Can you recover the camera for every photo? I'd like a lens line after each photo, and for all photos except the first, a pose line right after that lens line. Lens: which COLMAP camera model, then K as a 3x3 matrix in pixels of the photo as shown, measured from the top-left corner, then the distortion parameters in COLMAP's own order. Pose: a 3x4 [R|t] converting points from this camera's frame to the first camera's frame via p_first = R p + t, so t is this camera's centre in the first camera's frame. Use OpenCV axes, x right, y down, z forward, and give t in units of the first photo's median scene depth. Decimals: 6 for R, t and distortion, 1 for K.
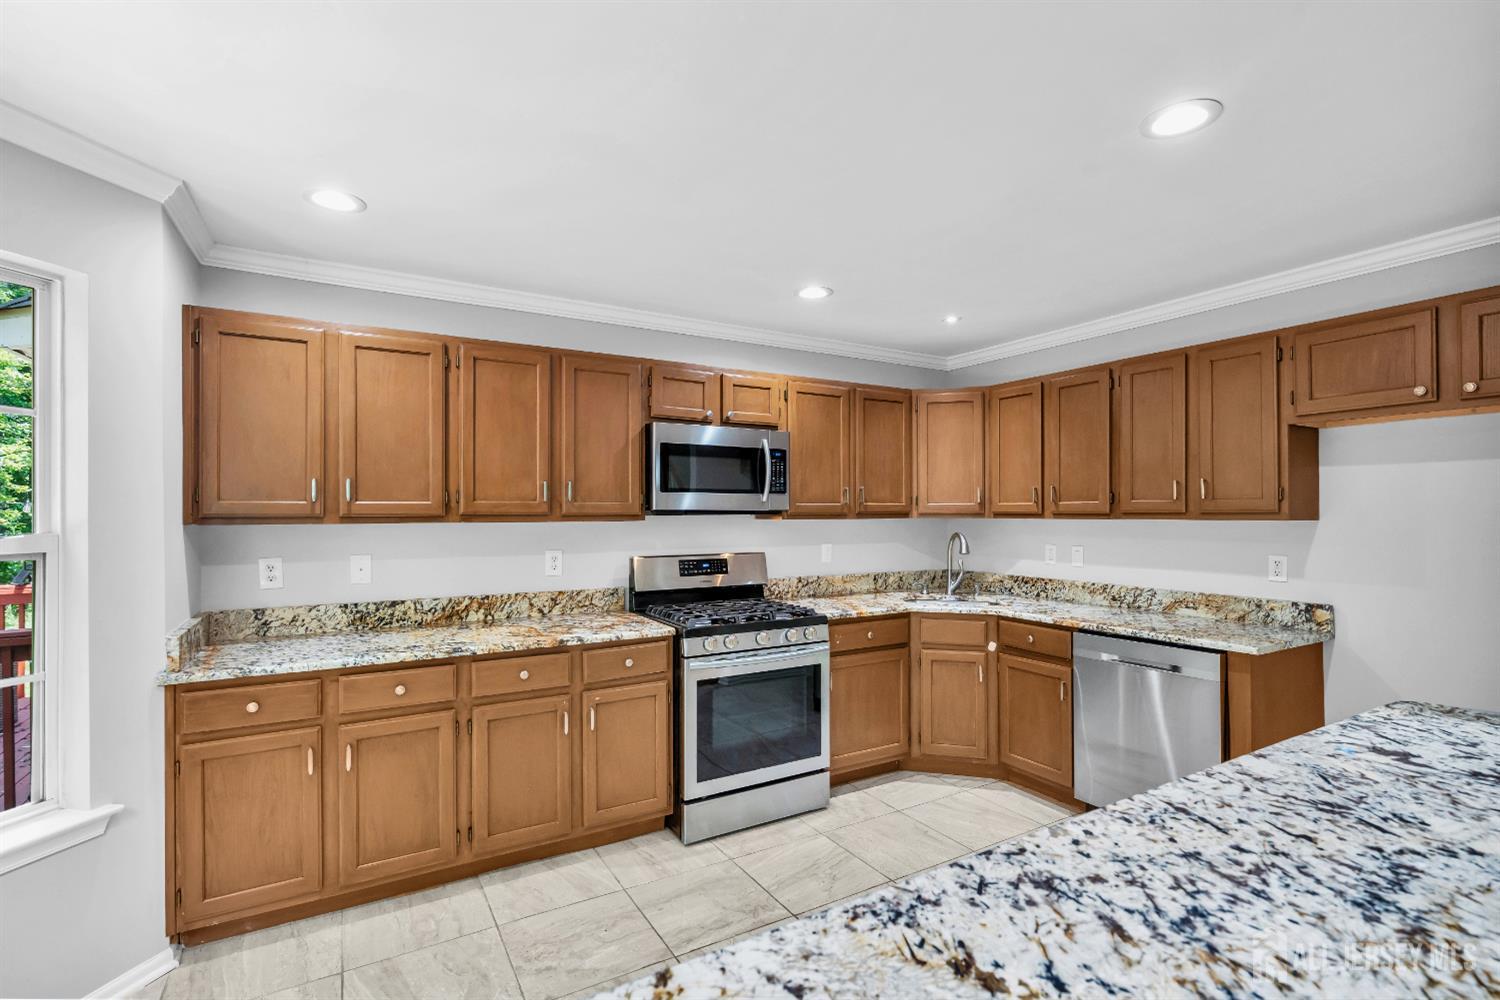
lens RADIAL K [[689.4, 0, 749.7], [0, 689.4, 508.9], [0, 0, 1]] dist [-0.000854, 0.000756]
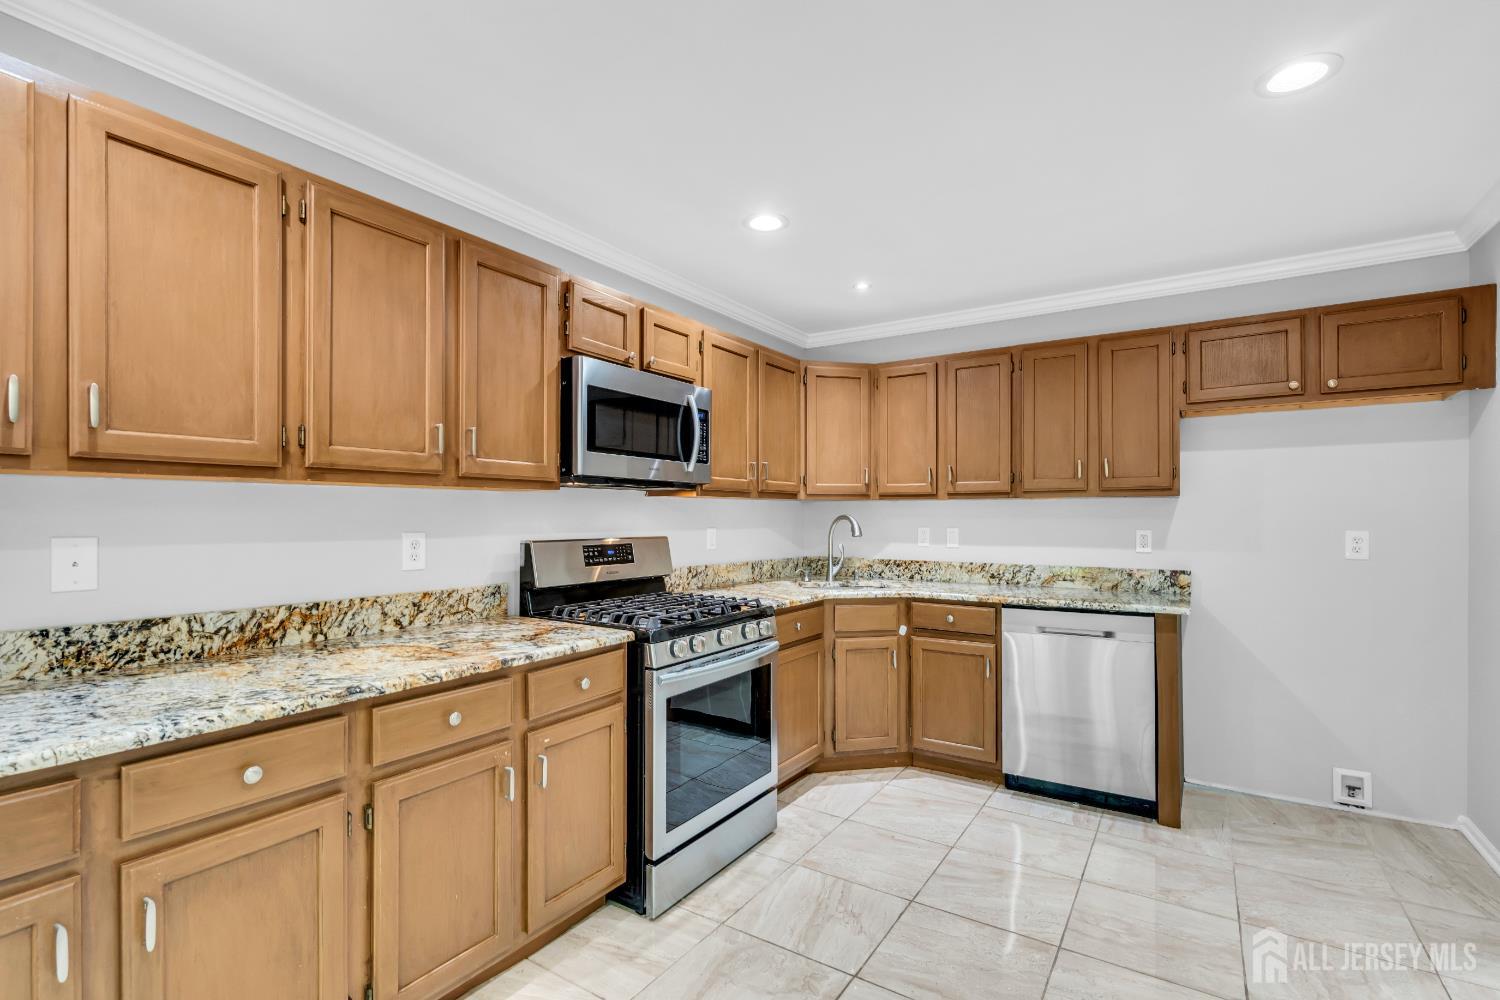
lens RADIAL K [[689.8, 0, 750.0], [0, 689.8, 515.7], [0, 0, 1]] dist [-0.000508, 0.001410]
pose [[0.897096, 0.002417, 0.441828, -0.313875], [-0.003823, 0.999990, 0.002293, 0.044546], [-0.441818, -0.003746, 0.897097, 0.268894]]
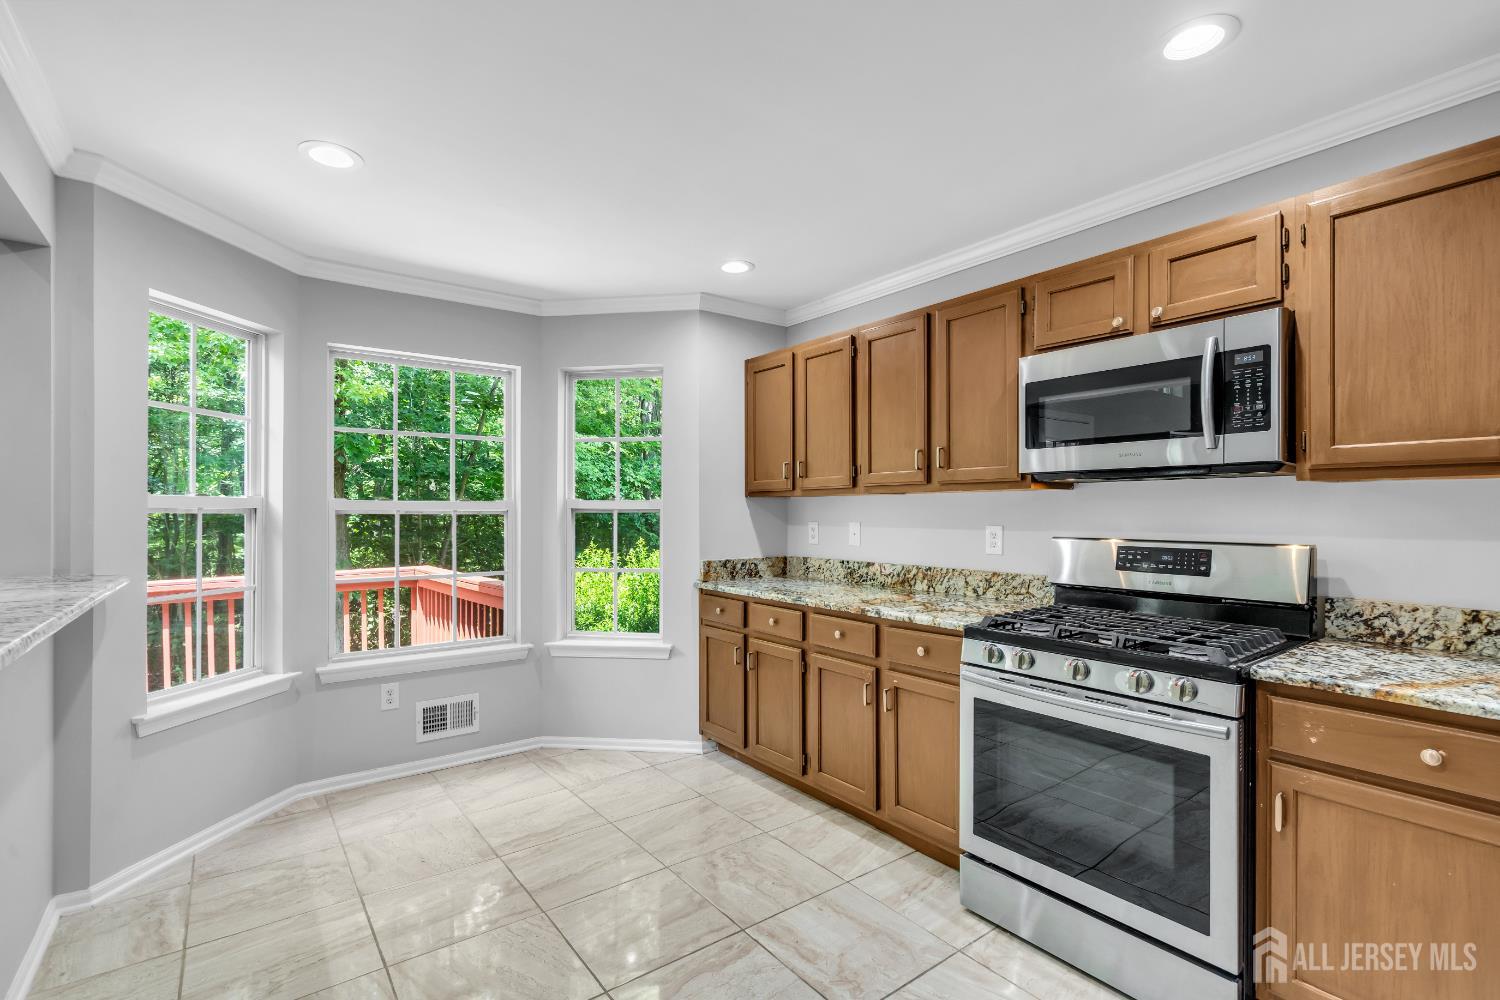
lens RADIAL K [[689.8, 0, 745.1], [0, 689.8, 507.8], [0, 0, 1]] dist [-0.000508, 0.001410]
pose [[0.109529, -0.004962, -0.993971, 0.612659], [0.003123, 0.999984, -0.004648, 0.043954], [0.993979, -0.002595, 0.109543, 0.640753]]
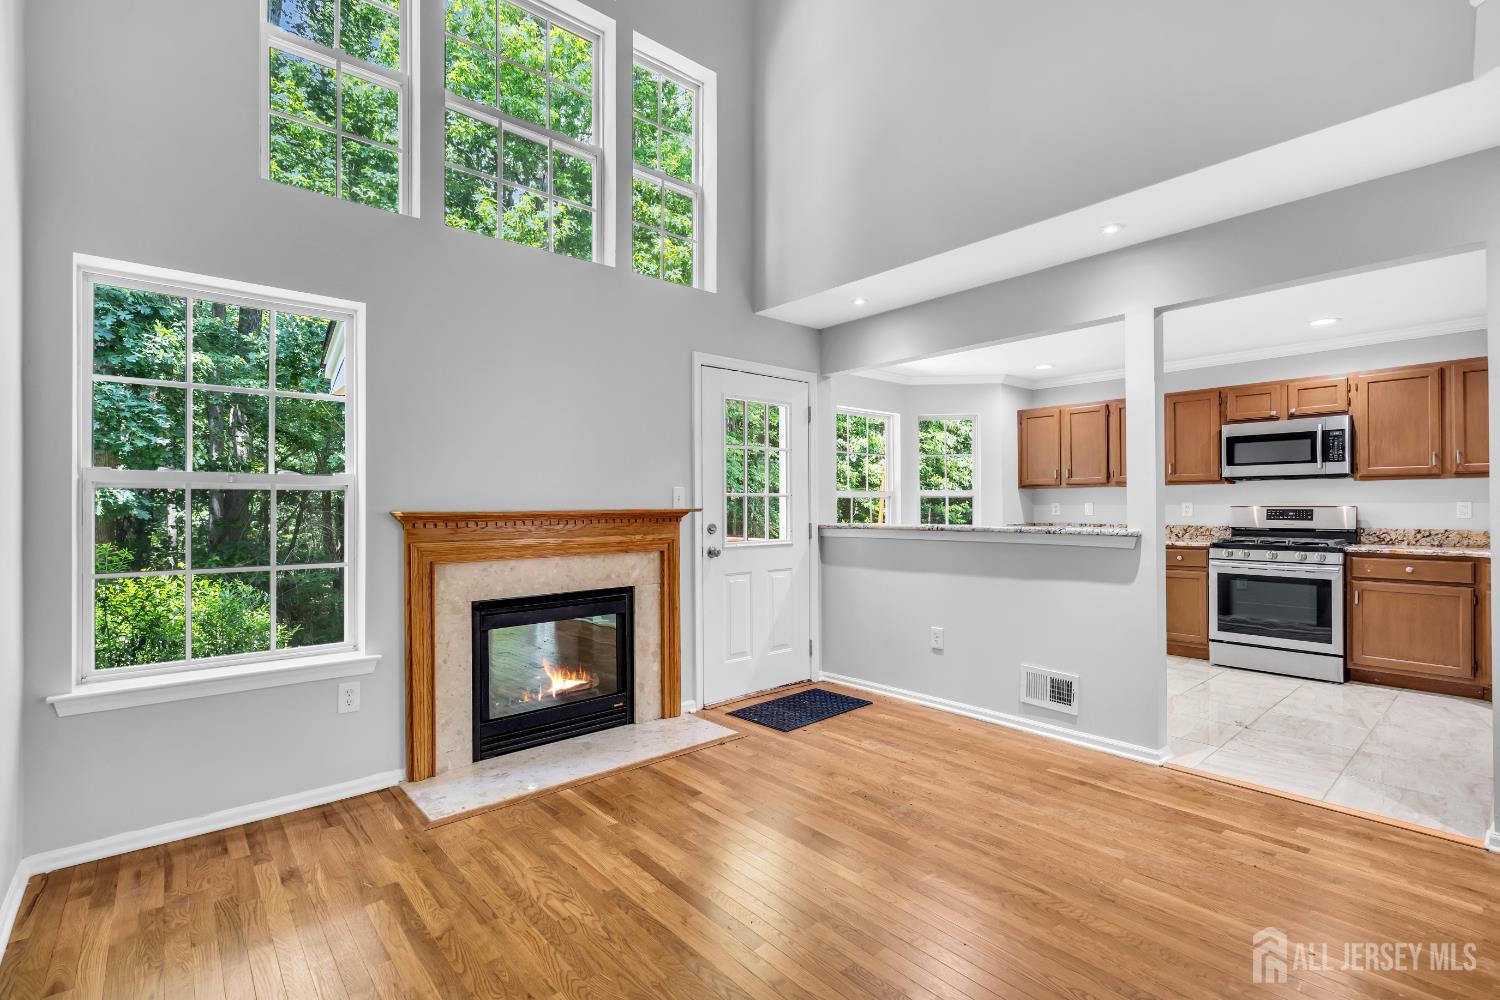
lens RADIAL K [[689.8, 0, 744.0], [0, 689.8, 501.4], [0, 0, 1]] dist [-0.000508, 0.001410]
pose [[0.176836, -0.006907, -0.984216, 1.379061], [0.008036, 0.999952, -0.005574, 0.063900], [0.984208, -0.006923, 0.176883, -0.477629]]
